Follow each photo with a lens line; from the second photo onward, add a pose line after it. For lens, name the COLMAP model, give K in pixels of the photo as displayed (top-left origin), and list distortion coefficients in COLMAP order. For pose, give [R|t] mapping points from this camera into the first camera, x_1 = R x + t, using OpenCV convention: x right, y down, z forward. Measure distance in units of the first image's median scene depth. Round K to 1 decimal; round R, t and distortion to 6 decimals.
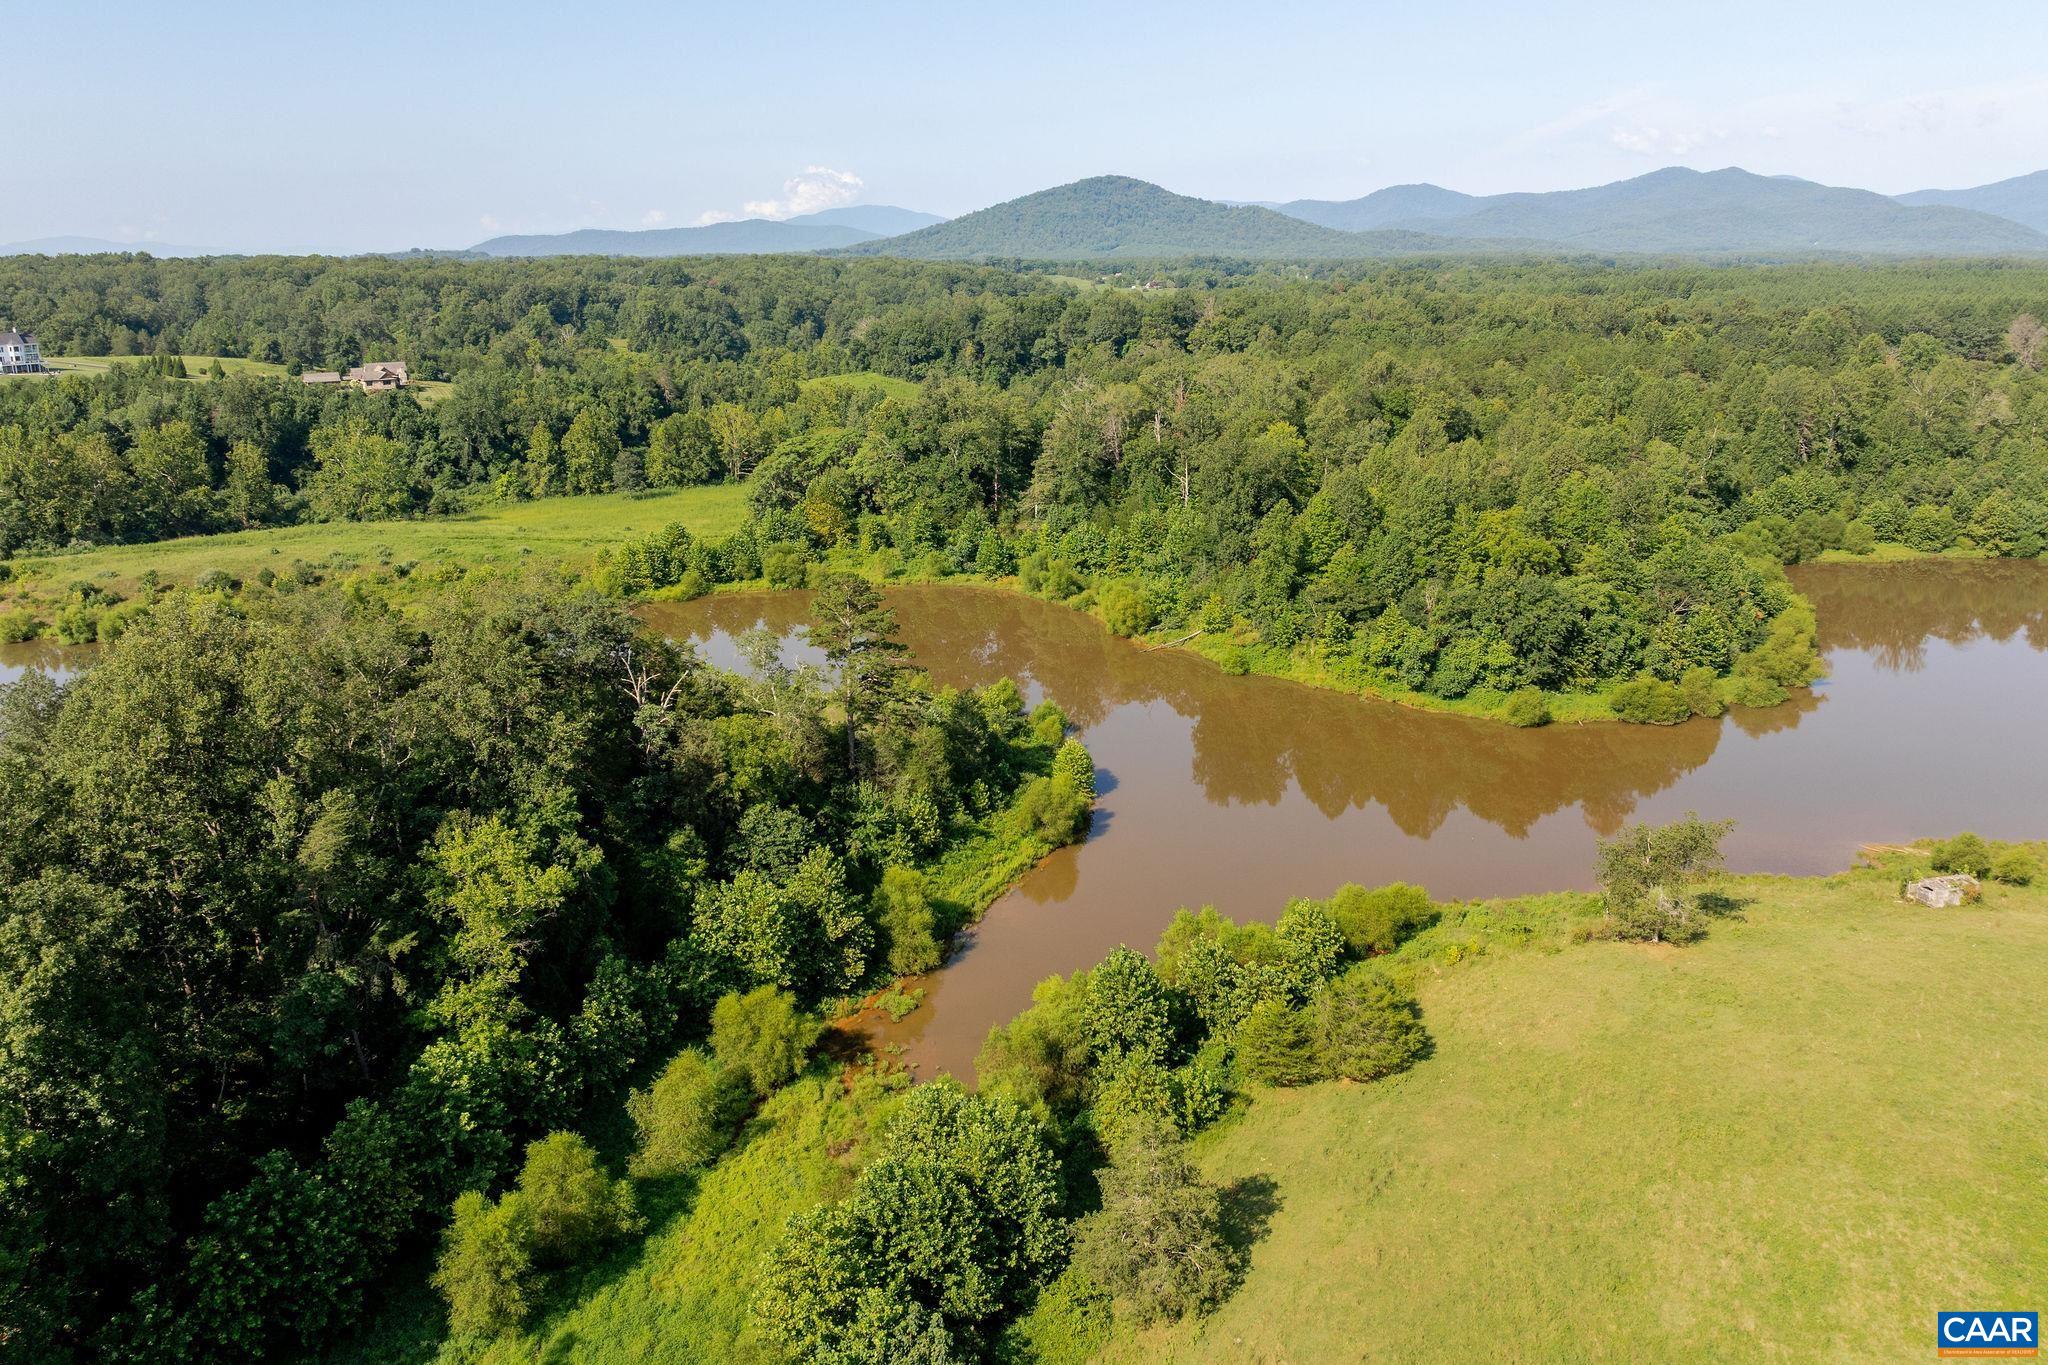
lens RADIAL K [[1436.8, 0, 1037.8], [0, 1436.8, 588.9], [0, 0, 1]] dist [-0.036267, -0.000167]
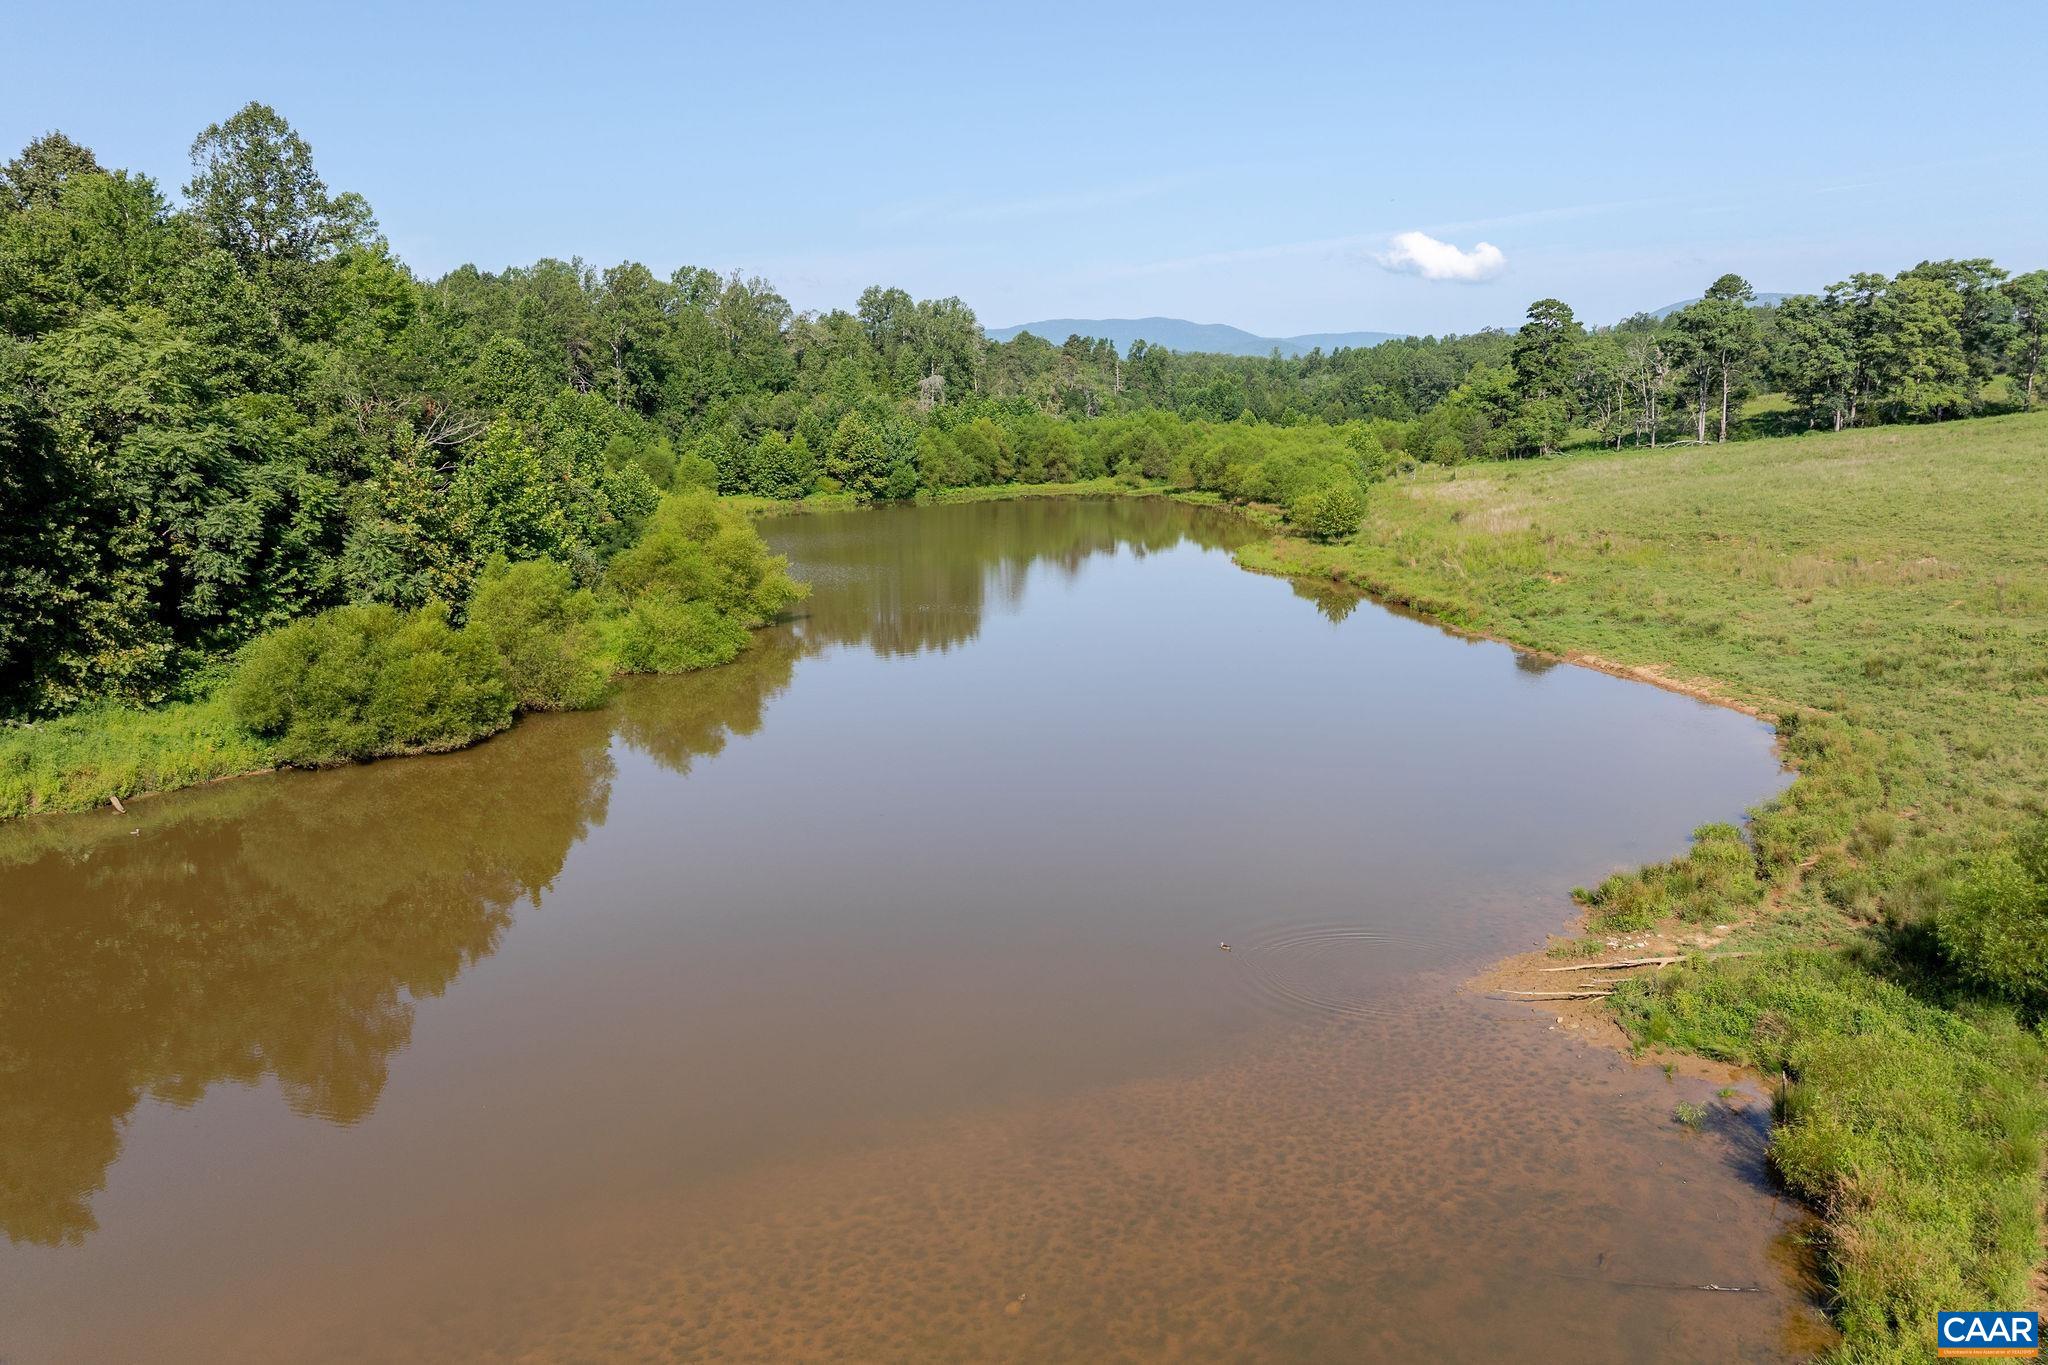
lens RADIAL K [[1436.8, 0, 1033.0], [0, 1436.8, 639.1], [0, 0, 1]] dist [-0.036267, -0.000167]
pose [[0.670966, -0.119742, 0.731756, 0.200828], [0.178167, 0.983998, -0.002348, 0.061410], [-0.719765, 0.131950, 0.681563, 0.461075]]
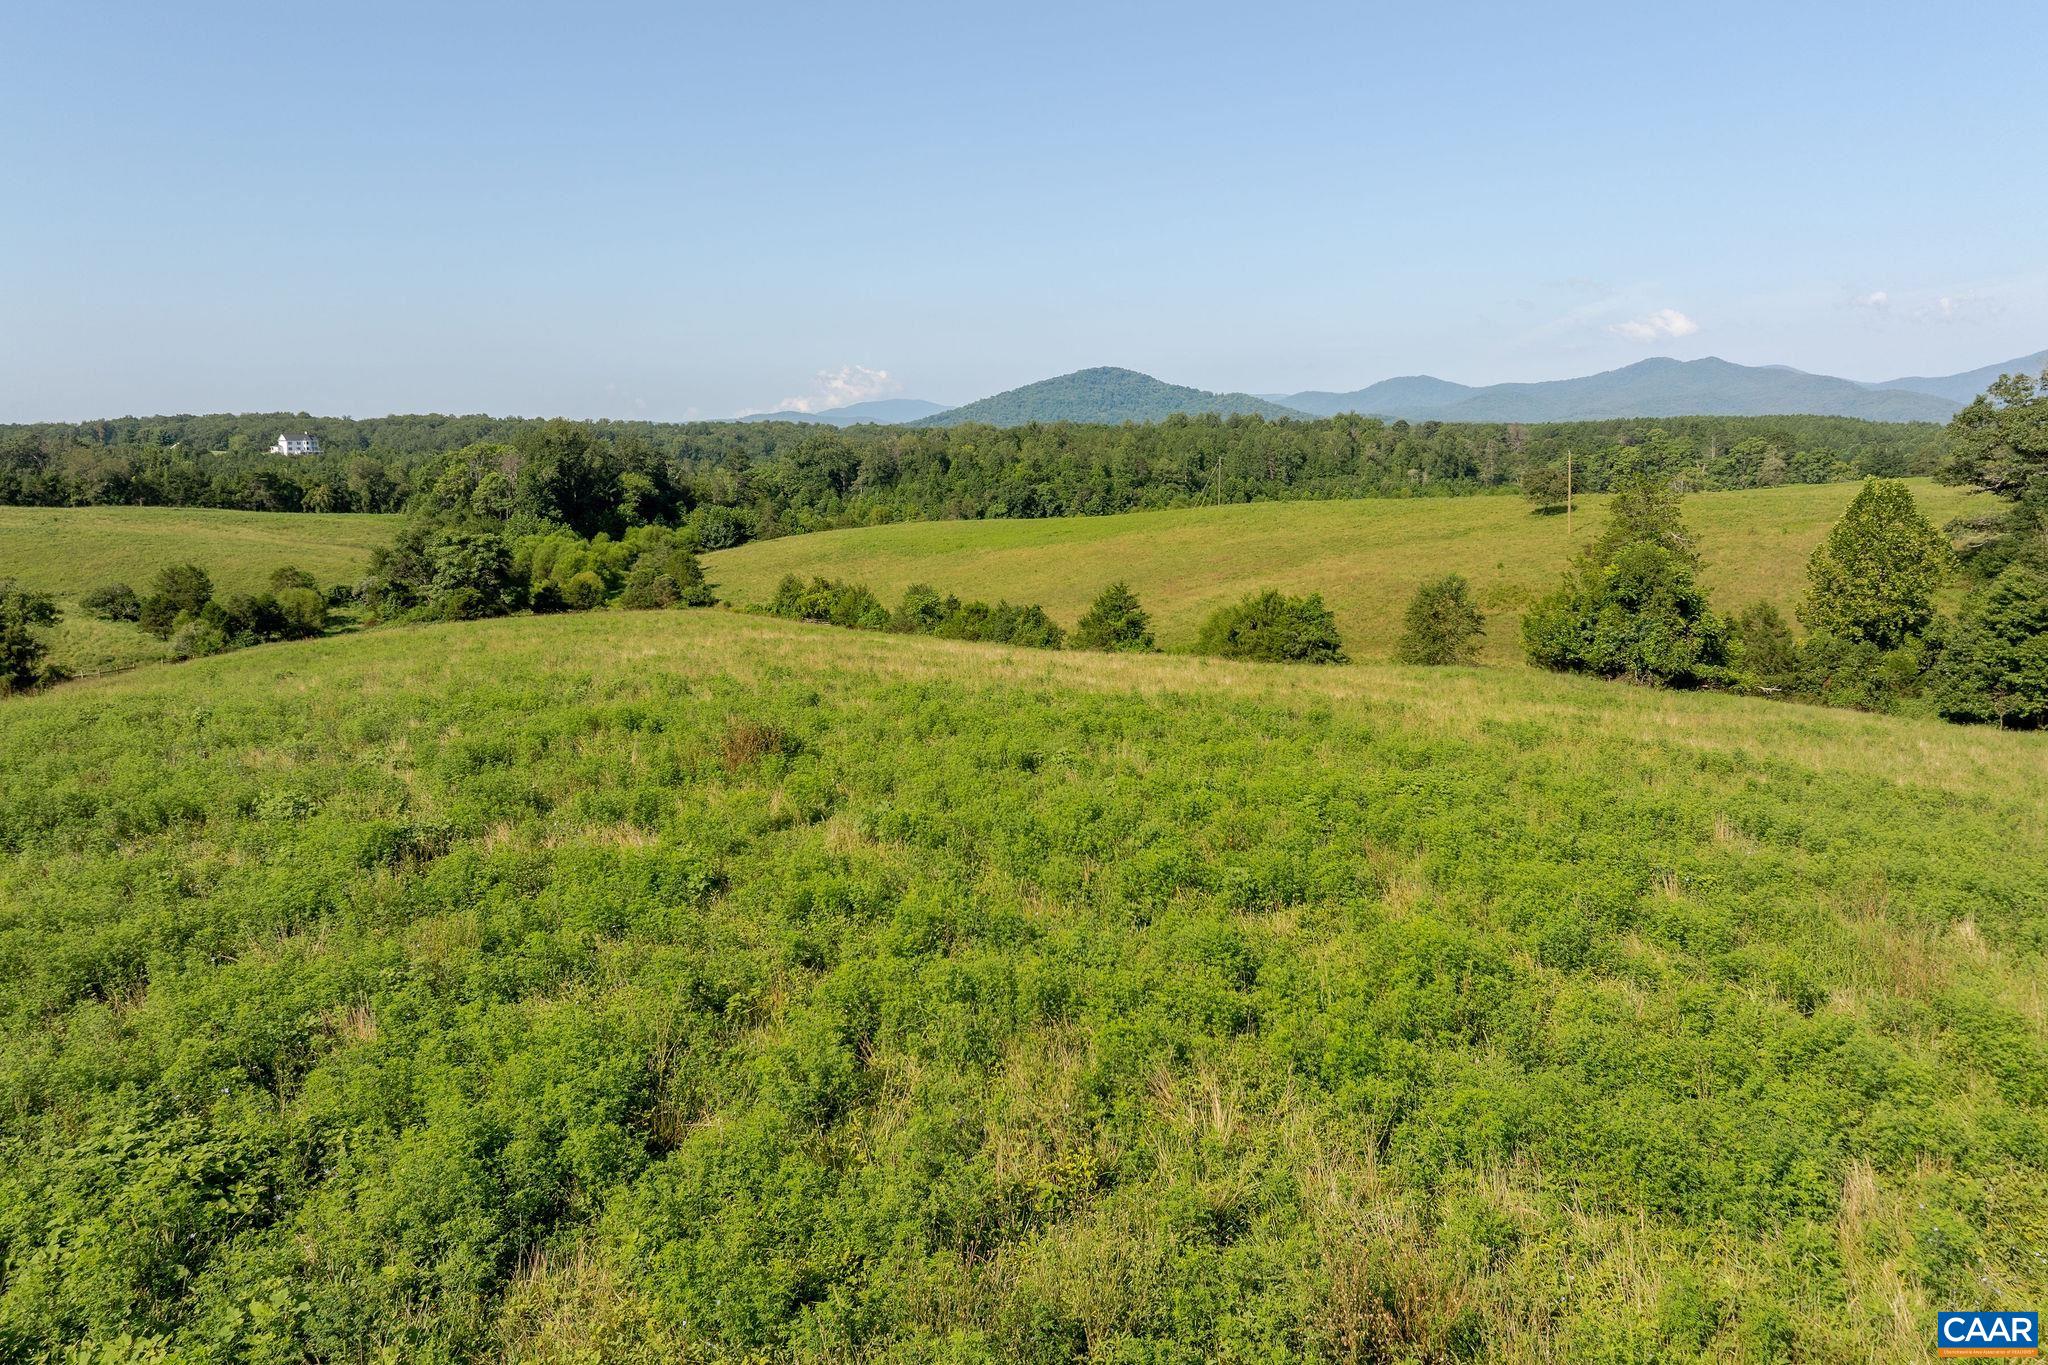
lens RADIAL K [[1436.8, 0, 1038.9], [0, 1436.8, 576.3], [0, 0, 1]] dist [-0.036267, -0.000167]
pose [[0.999823, -0.001321, -0.018788, 0.288122], [-0.001305, 0.990280, -0.139079, 0.345548], [0.018789, 0.139078, 0.990103, -1.007400]]
